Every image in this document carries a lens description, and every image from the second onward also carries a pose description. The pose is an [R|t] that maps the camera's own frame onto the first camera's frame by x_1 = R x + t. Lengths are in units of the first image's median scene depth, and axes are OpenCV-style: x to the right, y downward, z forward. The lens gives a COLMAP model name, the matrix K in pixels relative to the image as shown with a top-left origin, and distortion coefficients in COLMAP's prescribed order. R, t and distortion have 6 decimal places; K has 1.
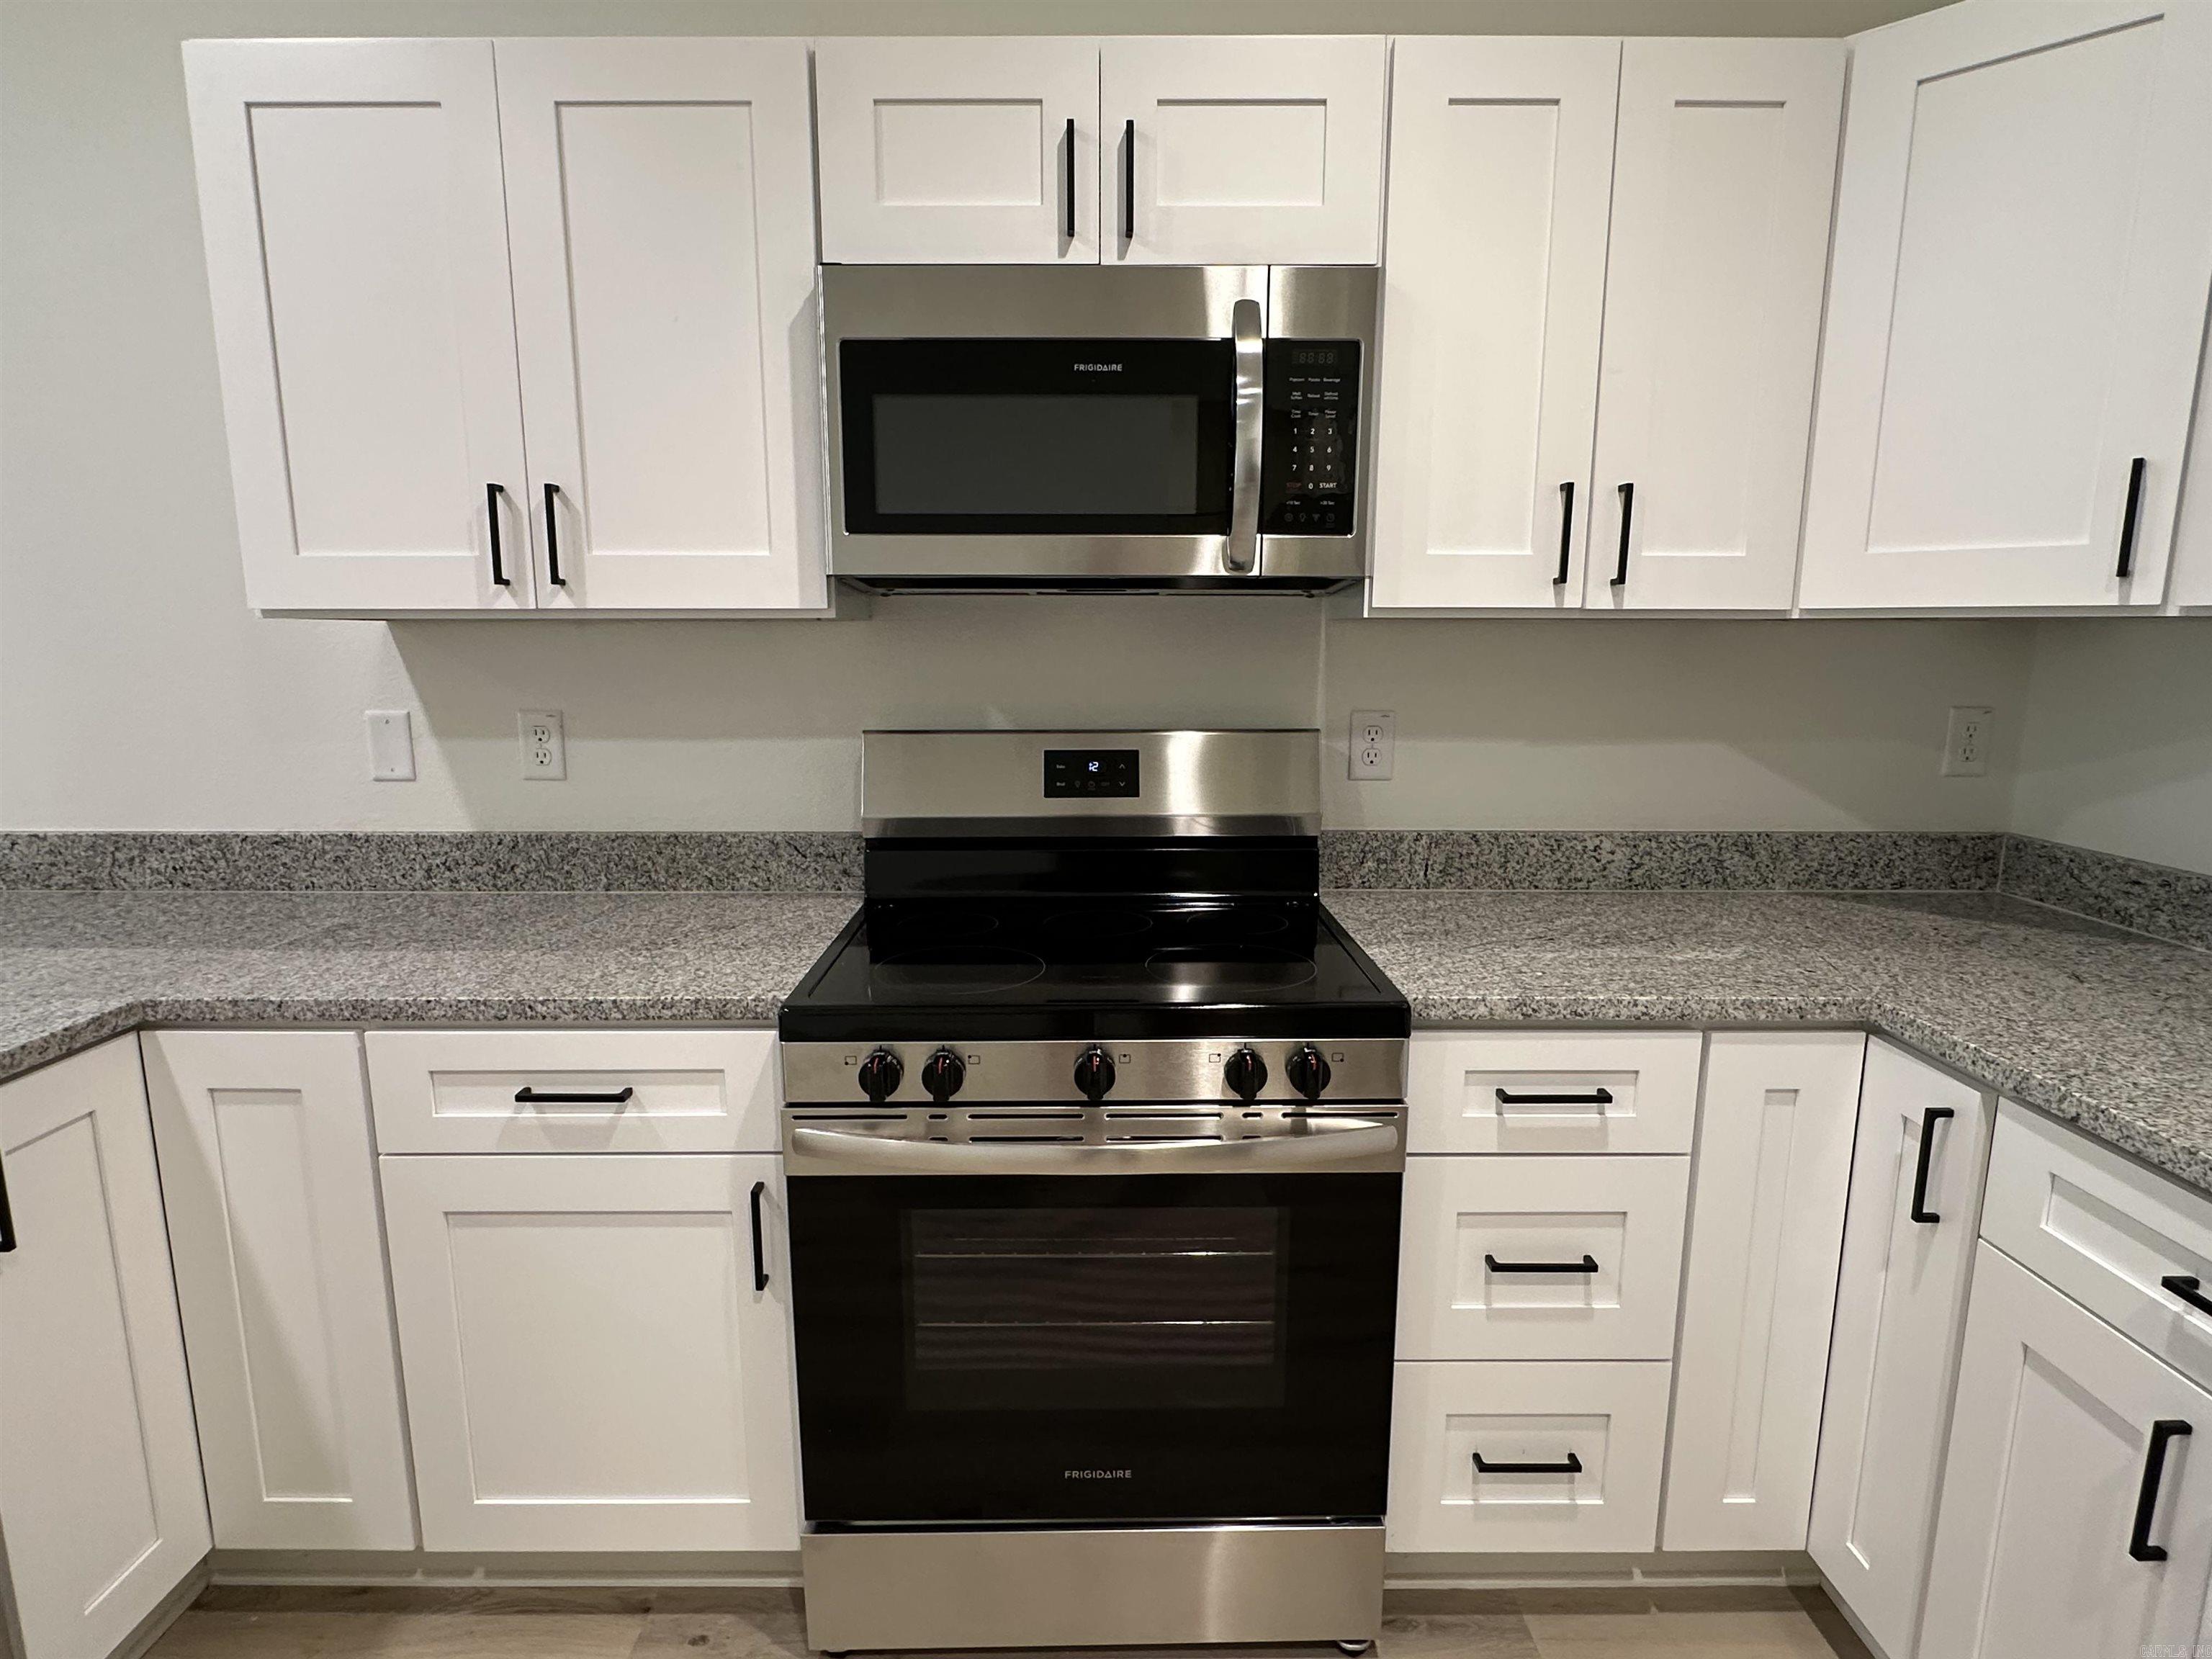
lens RADIAL K [[1178.9, 0, 1089.3], [0, 1178.9, 842.3], [0, 0, 1]] dist [-0.005351, 0.001065]
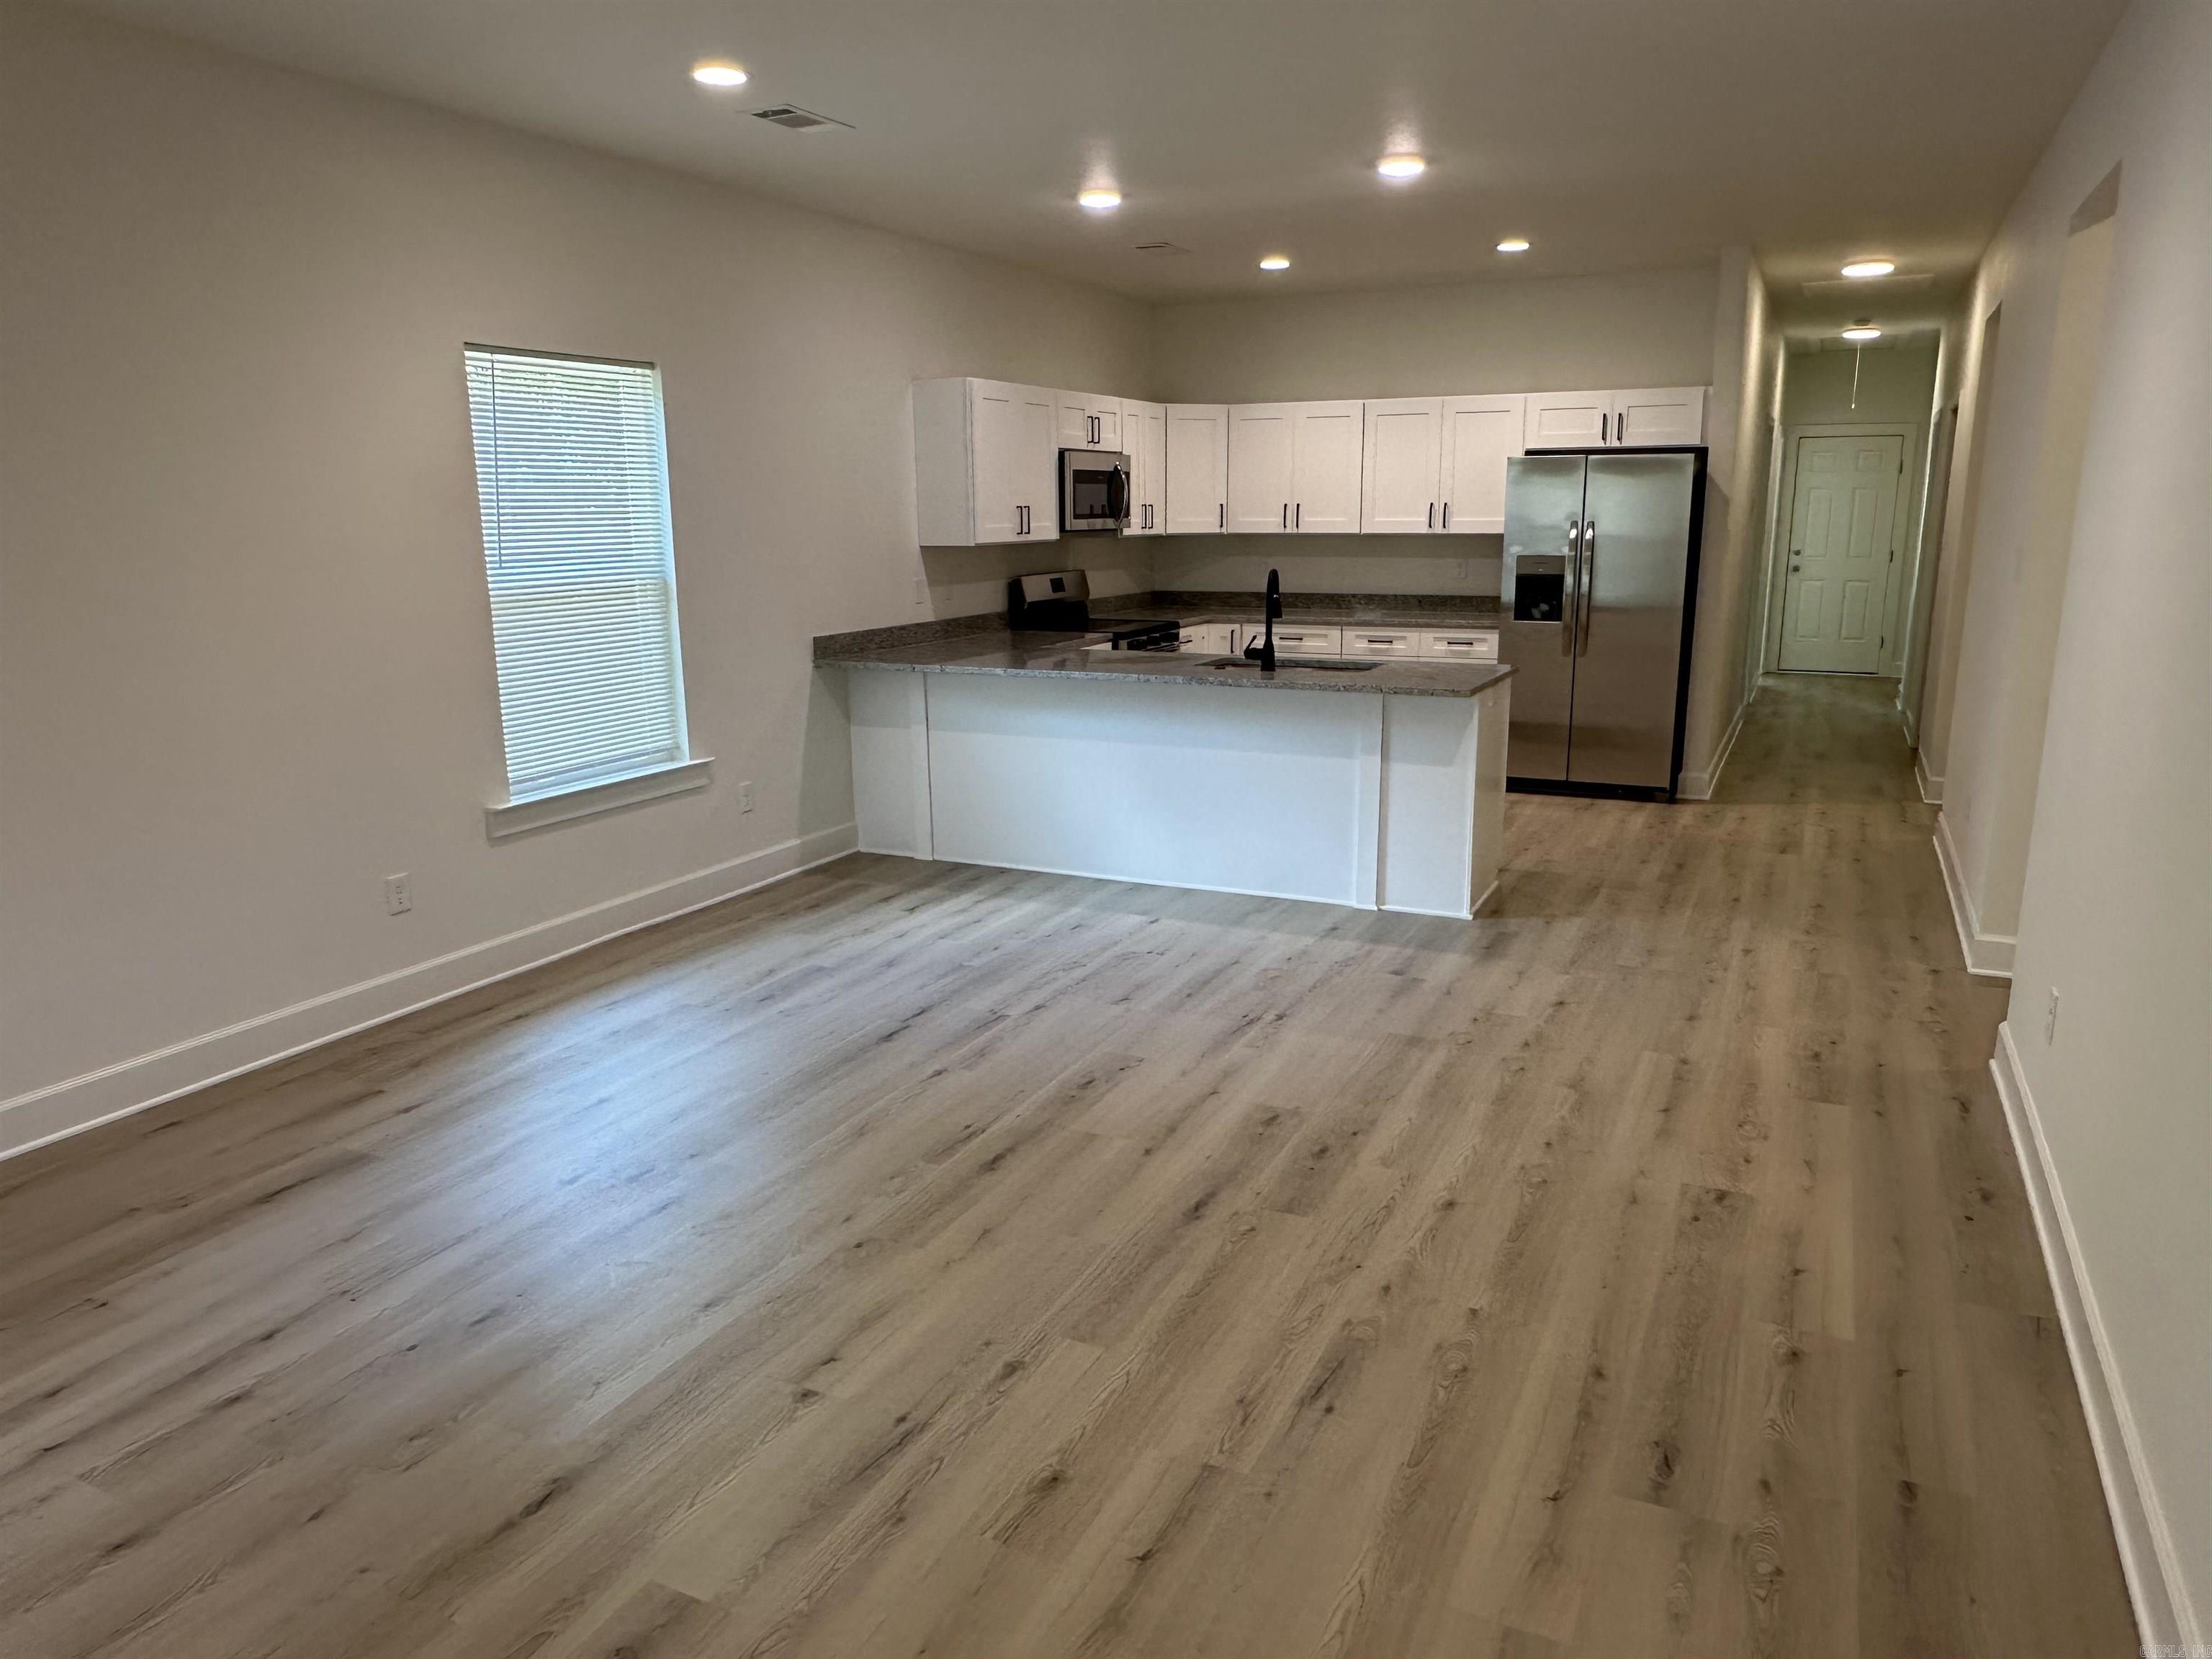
lens RADIAL K [[1483.6, 0, 1090.0], [0, 1483.6, 863.0], [0, 0, 1]] dist [-0.009707, 0.006746]
pose [[0.442477, -0.214756, 0.870686, -4.473526], [0.163874, 0.973918, 0.156938, 0.076464], [-0.881680, 0.073242, 0.466129, -1.173963]]
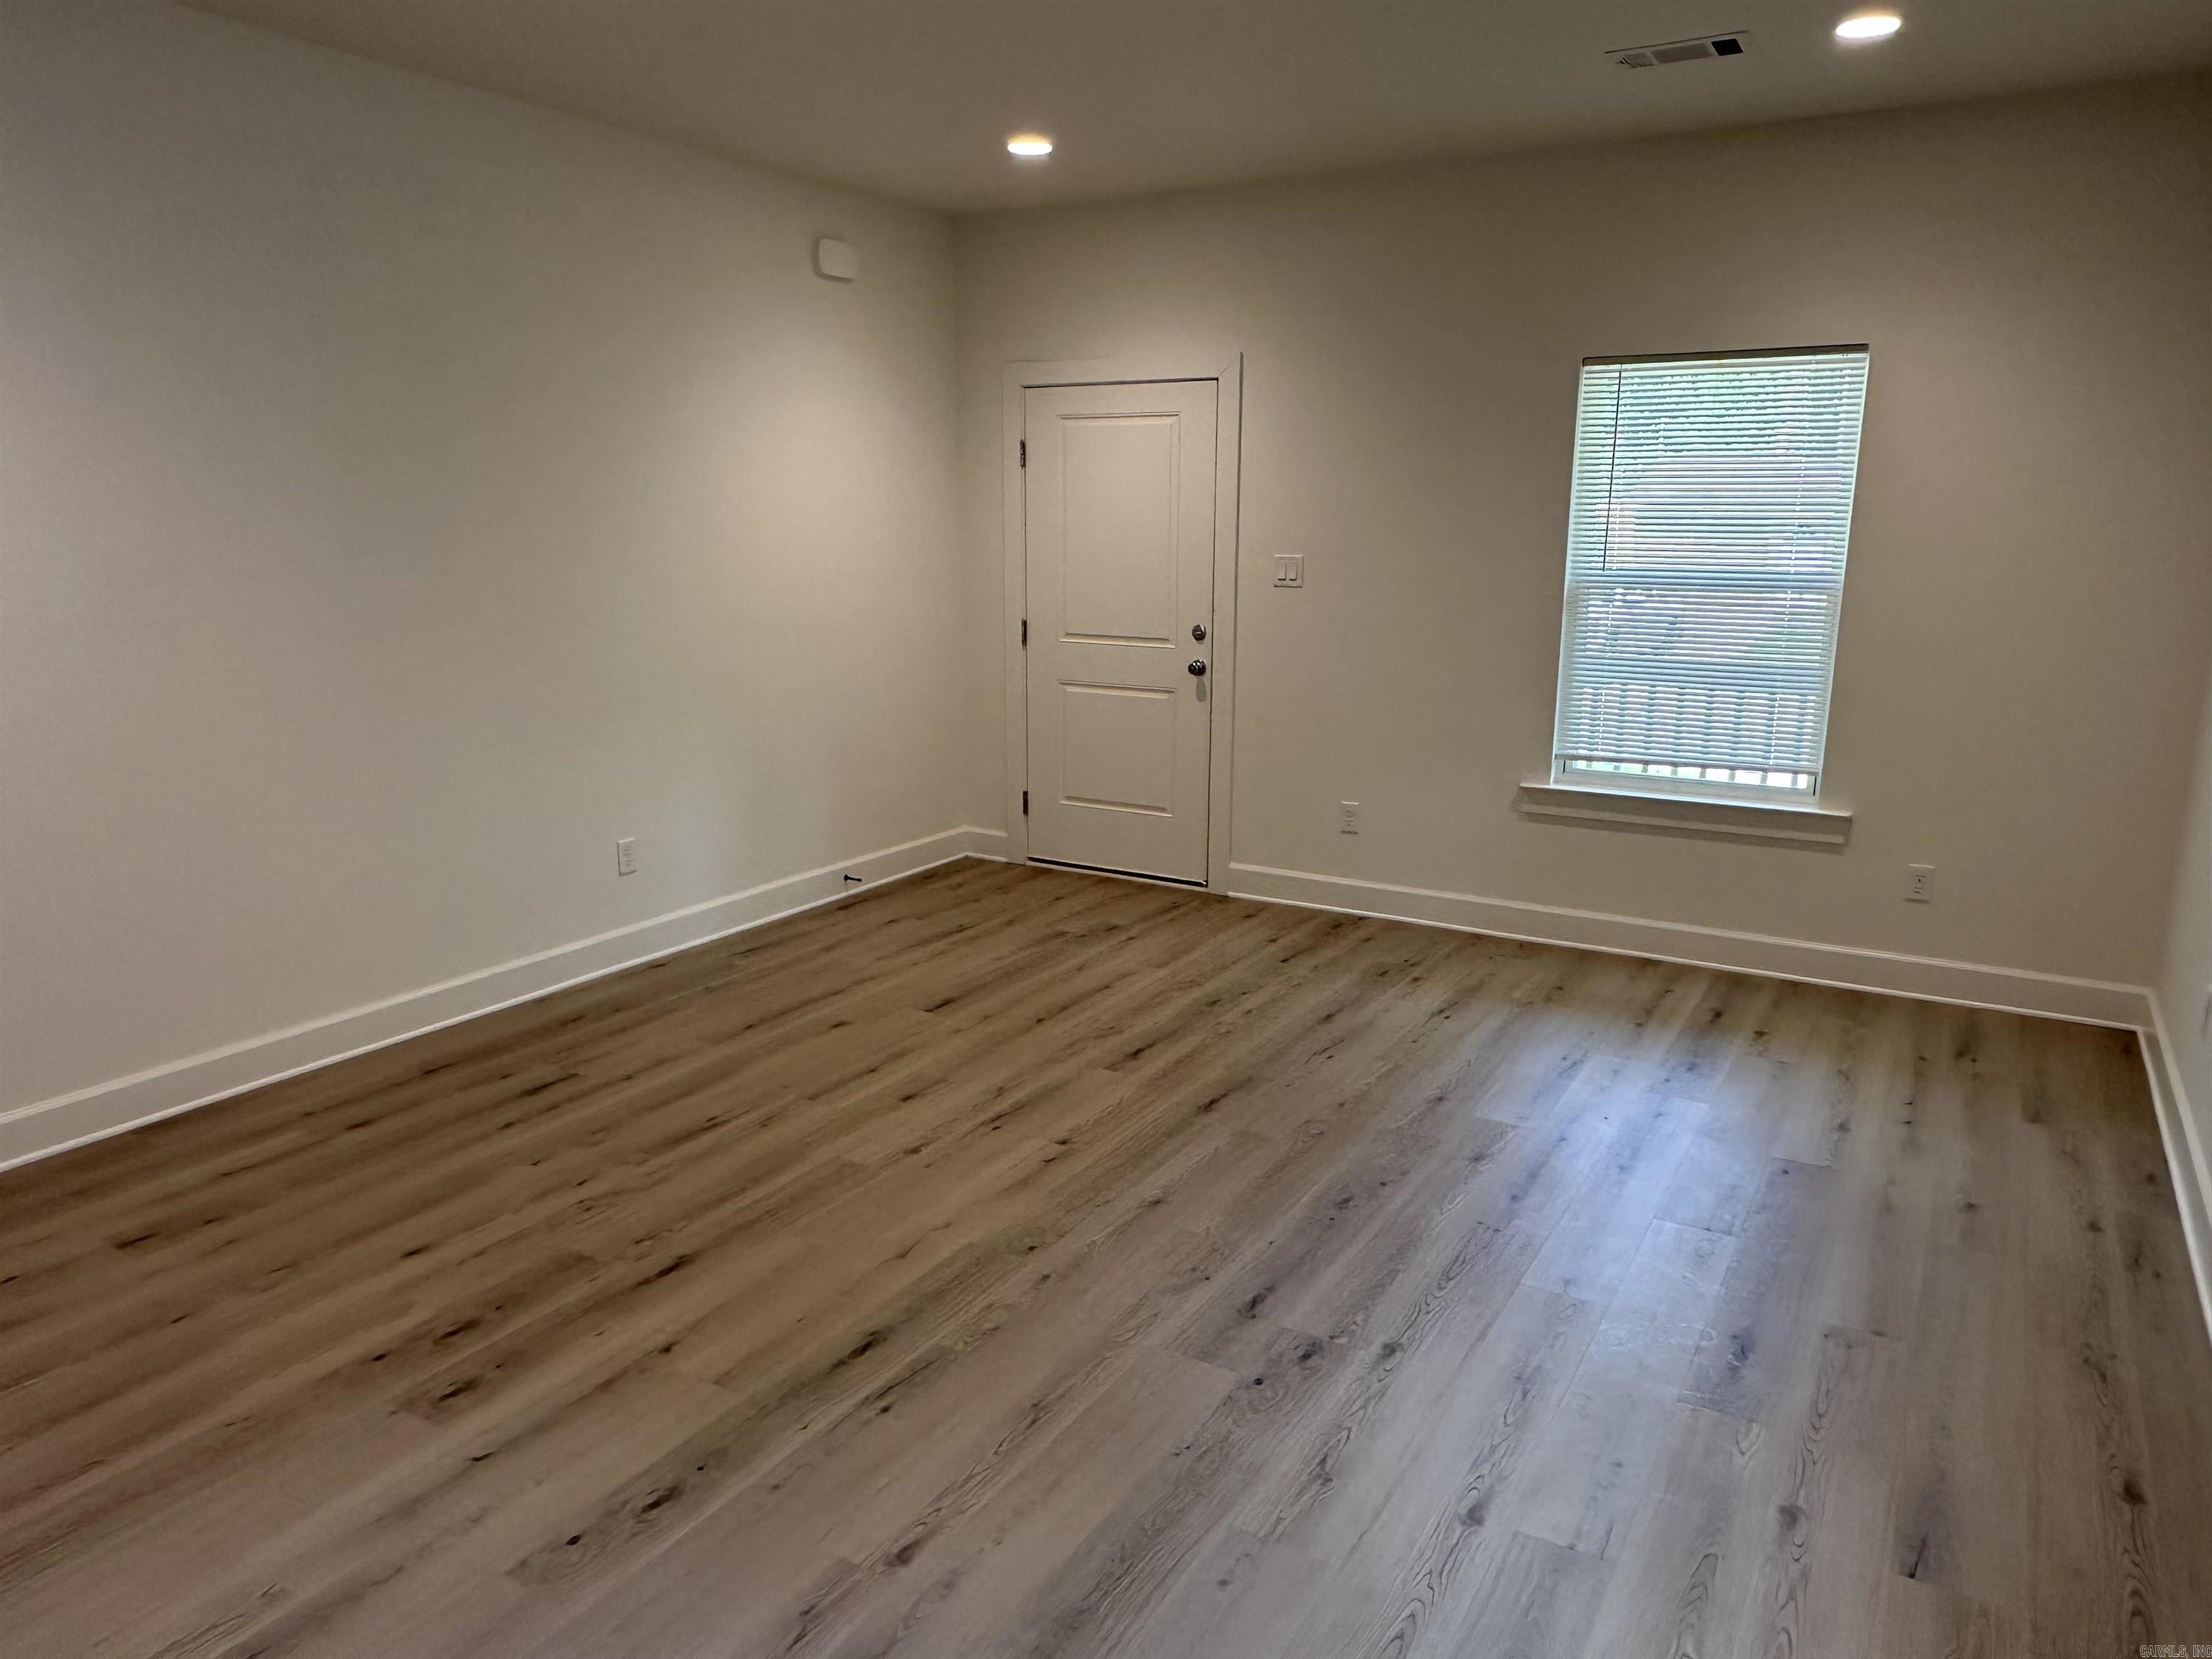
lens RADIAL K [[1483.6, 0, 1097.1], [0, 1483.6, 849.7], [0, 0, 1]] dist [-0.009707, 0.006746]
pose [[-0.513772, 0.194809, -0.835516, -1.504538], [-0.150769, 0.938220, 0.311466, -0.294233], [0.844575, 0.285993, -0.452660, 0.865508]]
